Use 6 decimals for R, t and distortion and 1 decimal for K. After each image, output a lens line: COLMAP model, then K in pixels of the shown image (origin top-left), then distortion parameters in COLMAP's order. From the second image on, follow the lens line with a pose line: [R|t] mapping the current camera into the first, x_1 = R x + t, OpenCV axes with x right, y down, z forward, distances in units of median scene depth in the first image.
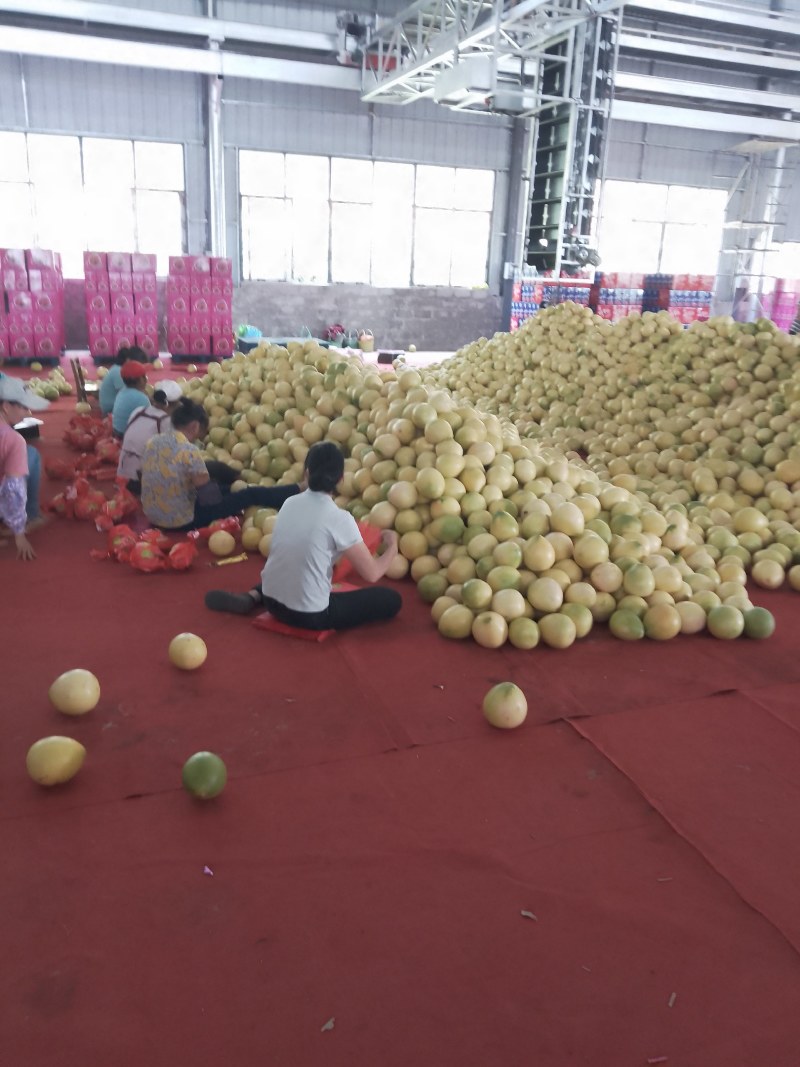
lens RADIAL K [[908.4, 0, 400.0], [0, 908.4, 533.5], [0, 0, 1]] dist [-0.057515, 0.000225]
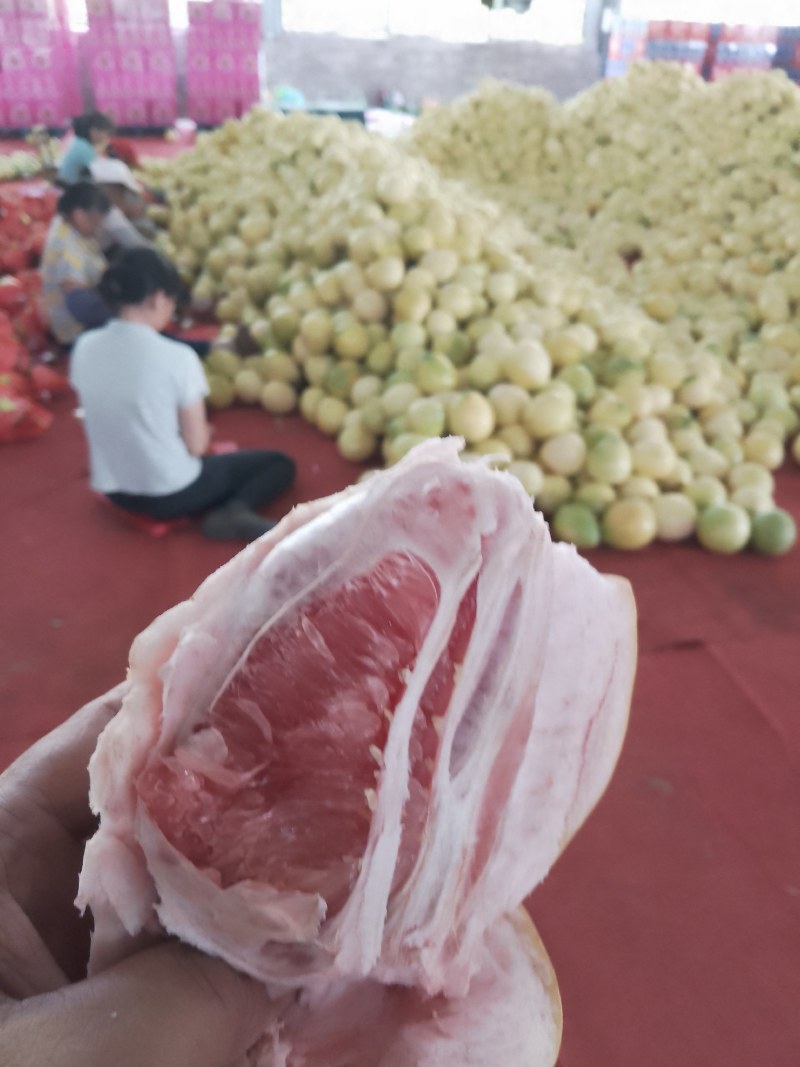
lens RADIAL K [[908.4, 0, 400.0], [0, 908.4, 533.5], [0, 0, 1]] dist [-0.057515, 0.000225]
pose [[0.990612, 0.062801, -0.121423, 0.097656], [-0.033368, 0.972446, 0.230728, -0.026067], [0.132568, -0.224511, 0.965412, 0.142031]]
